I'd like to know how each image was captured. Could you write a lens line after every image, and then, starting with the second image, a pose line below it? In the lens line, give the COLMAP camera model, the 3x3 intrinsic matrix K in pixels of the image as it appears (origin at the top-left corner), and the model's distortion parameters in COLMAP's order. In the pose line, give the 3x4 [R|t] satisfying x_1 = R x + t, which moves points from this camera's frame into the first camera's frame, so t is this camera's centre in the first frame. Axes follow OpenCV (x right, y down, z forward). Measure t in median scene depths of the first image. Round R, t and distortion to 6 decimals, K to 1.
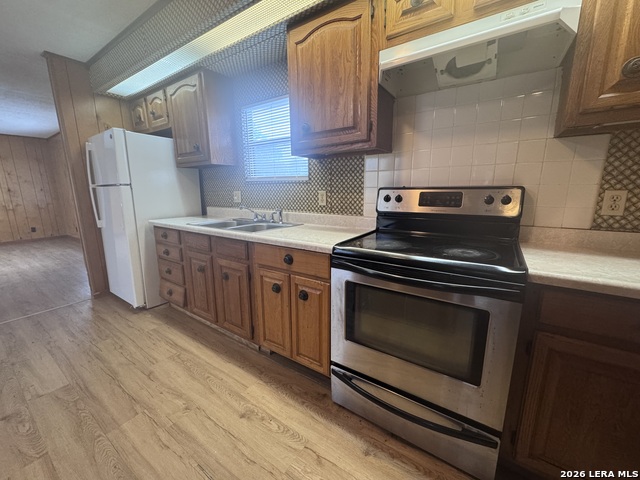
lens RADIAL K [[256.7, 0, 318.7], [0, 256.7, 239.2], [0, 0, 1]] dist [-0.002714, -0.000083]
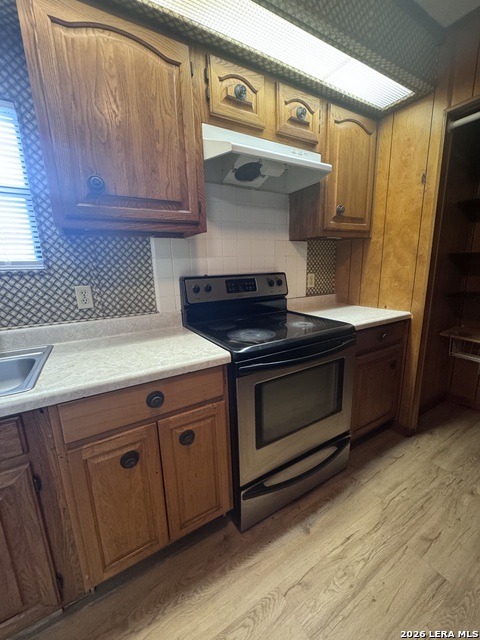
lens RADIAL K [[256.7, 0, 240.6], [0, 256.7, 318.8], [0, 0, 1]] dist [-0.002714, -0.000083]
pose [[0.423421, -0.187581, 0.886300, -0.522966], [0.198333, 0.973790, 0.111346, -0.133769], [-0.883956, 0.128637, 0.449526, 0.498372]]
